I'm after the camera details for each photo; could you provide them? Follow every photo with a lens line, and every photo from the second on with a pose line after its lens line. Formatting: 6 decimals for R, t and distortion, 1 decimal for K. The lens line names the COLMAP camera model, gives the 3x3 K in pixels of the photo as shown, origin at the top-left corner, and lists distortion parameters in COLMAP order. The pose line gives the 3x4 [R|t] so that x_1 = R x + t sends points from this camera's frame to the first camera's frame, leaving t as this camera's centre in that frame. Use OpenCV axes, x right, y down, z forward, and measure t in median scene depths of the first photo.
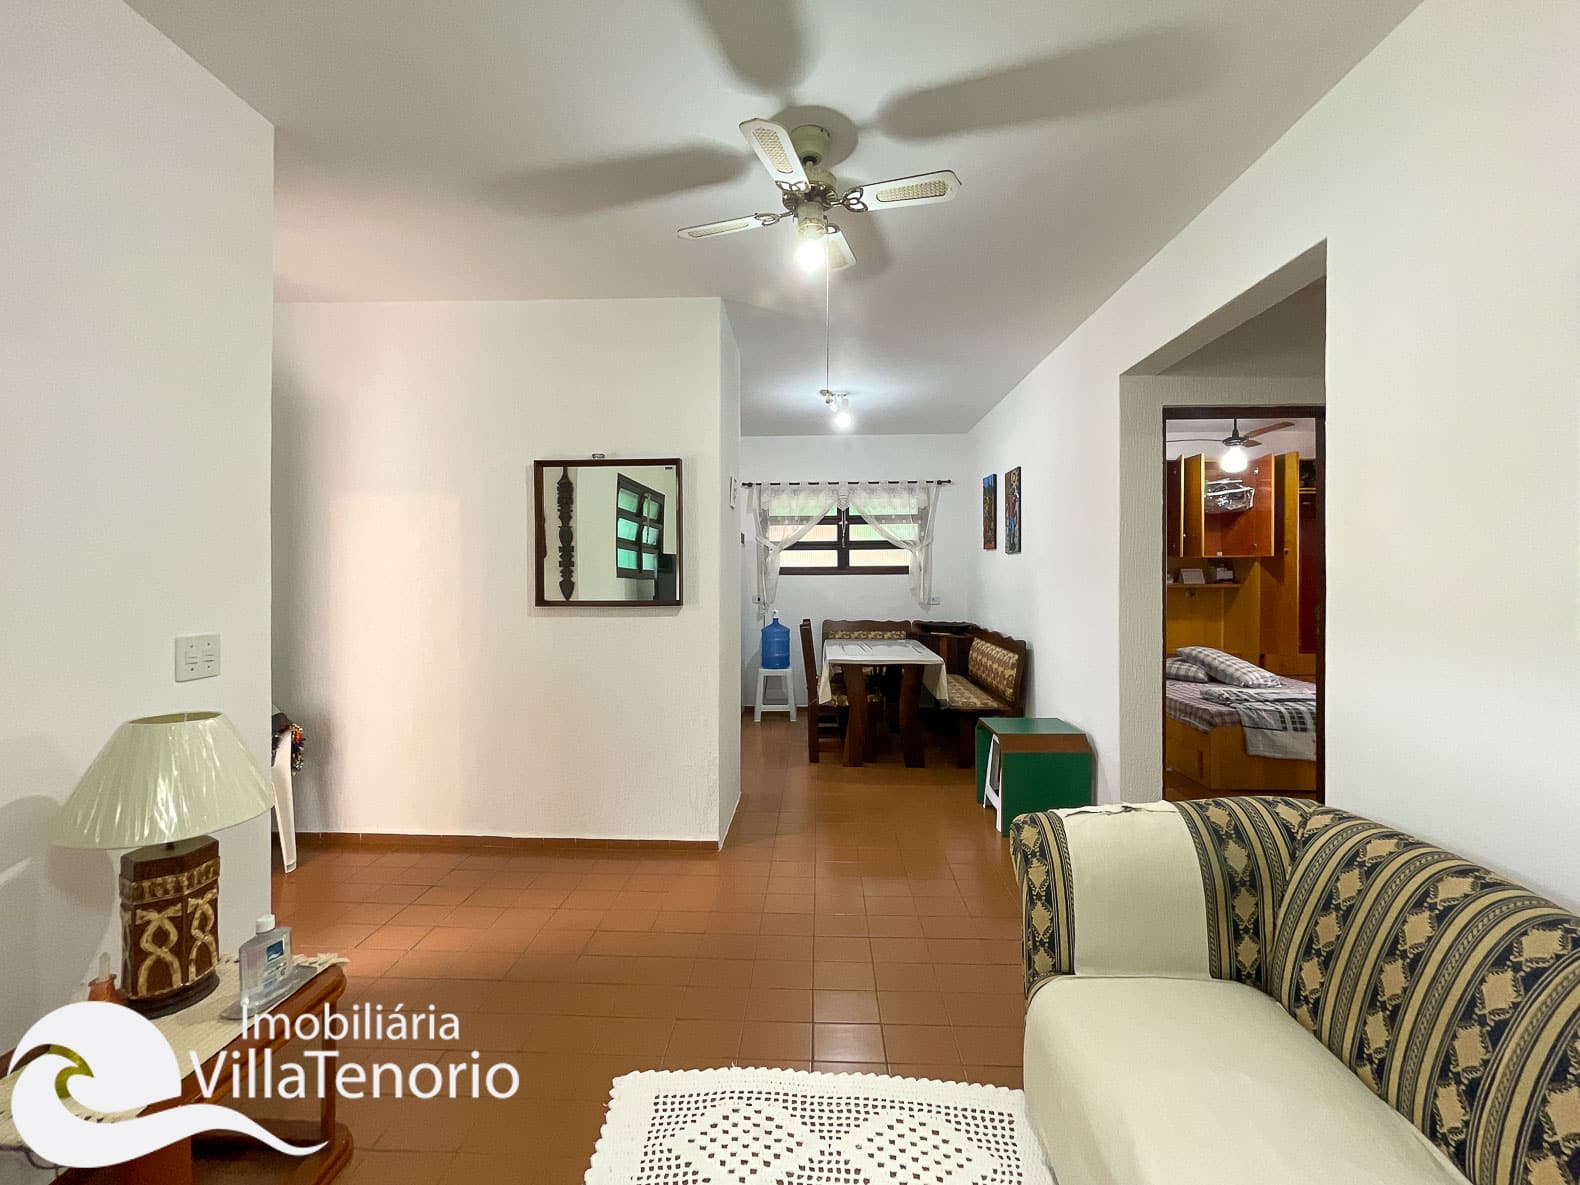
lens RADIAL K [[648.9, 0, 802.0], [0, 648.9, 575.8], [0, 0, 1]] dist [0.000548, 0.000469]
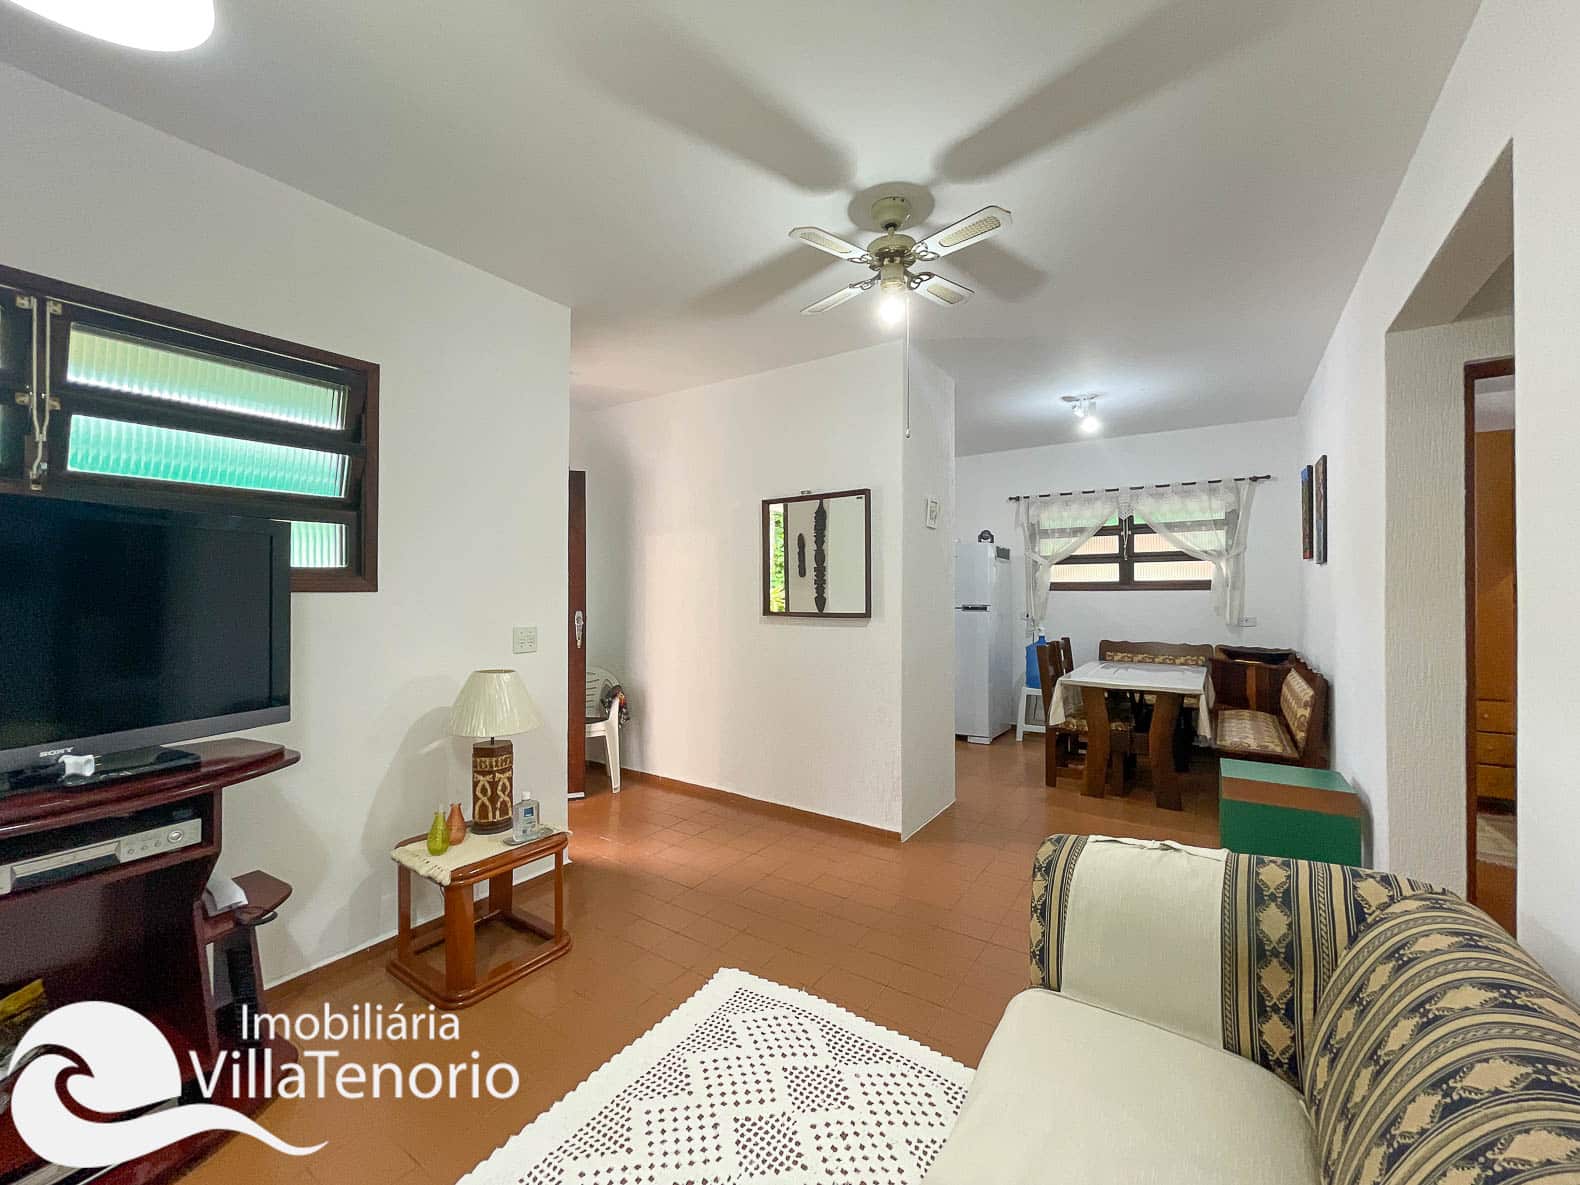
lens RADIAL K [[648.9, 0, 783.8], [0, 648.9, 587.1], [0, 0, 1]] dist [0.000548, 0.000469]
pose [[0.842413, -0.003011, -0.538824, 0.298210], [-0.000259, 0.999982, -0.005993, -0.001600], [0.538832, 0.005189, 0.842397, -0.035059]]
